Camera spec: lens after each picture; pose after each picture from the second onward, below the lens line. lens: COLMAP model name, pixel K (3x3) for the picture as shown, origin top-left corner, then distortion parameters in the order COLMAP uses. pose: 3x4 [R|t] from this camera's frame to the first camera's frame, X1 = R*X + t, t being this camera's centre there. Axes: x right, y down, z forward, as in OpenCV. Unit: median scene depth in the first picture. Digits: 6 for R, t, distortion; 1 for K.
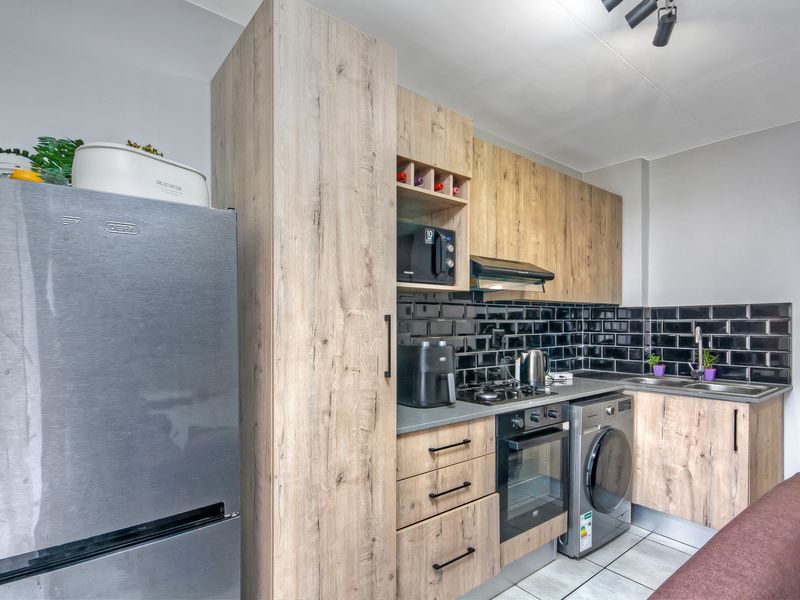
lens RADIAL K [[430.6, 0, 383.8], [0, 430.6, 325.8], [0, 0, 1]] dist [0.000935, 0.000268]
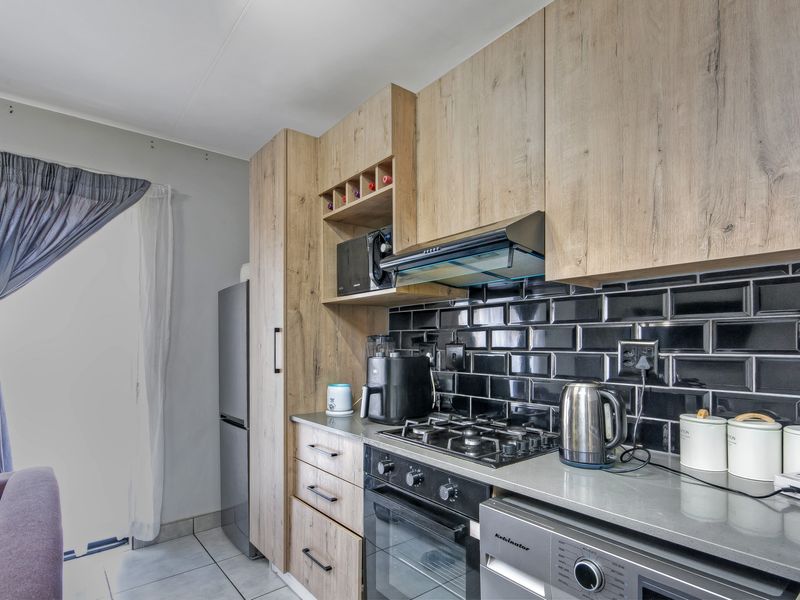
lens RADIAL K [[446.3, 0, 398.3], [0, 446.3, 334.5], [0, 0, 1]] dist [-0.003219, -0.000004]
pose [[0.003704, -0.012045, -0.999921, 0.899937], [-0.001692, 0.999926, -0.012051, 0.008979], [0.999992, 0.001737, 0.003683, 0.863742]]
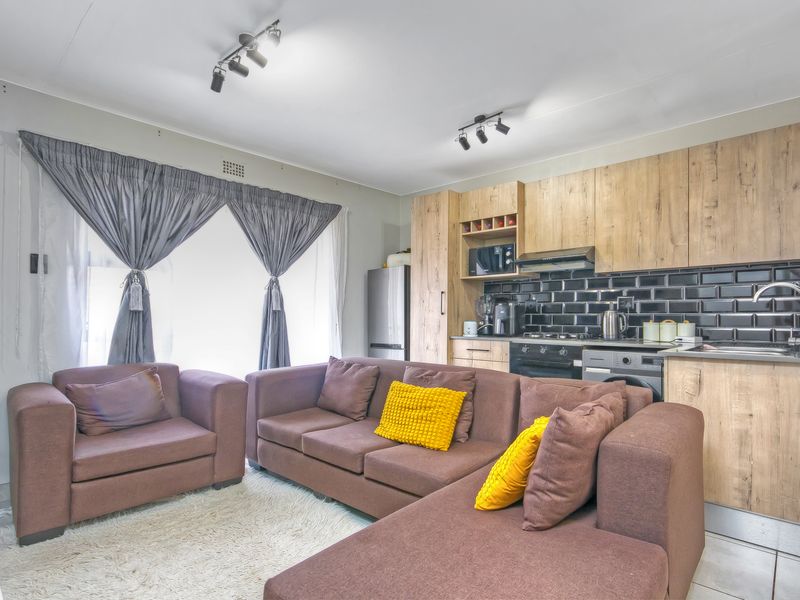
lens RADIAL K [[445.3, 0, 389.9], [0, 445.3, 305.2], [0, 0, 1]] dist [-0.001895, -0.000283]
pose [[0.142042, -0.021194, -0.989634, 1.685338], [-0.005261, 0.999740, -0.022166, 0.077155], [0.989847, 0.008355, 0.141894, 0.180315]]
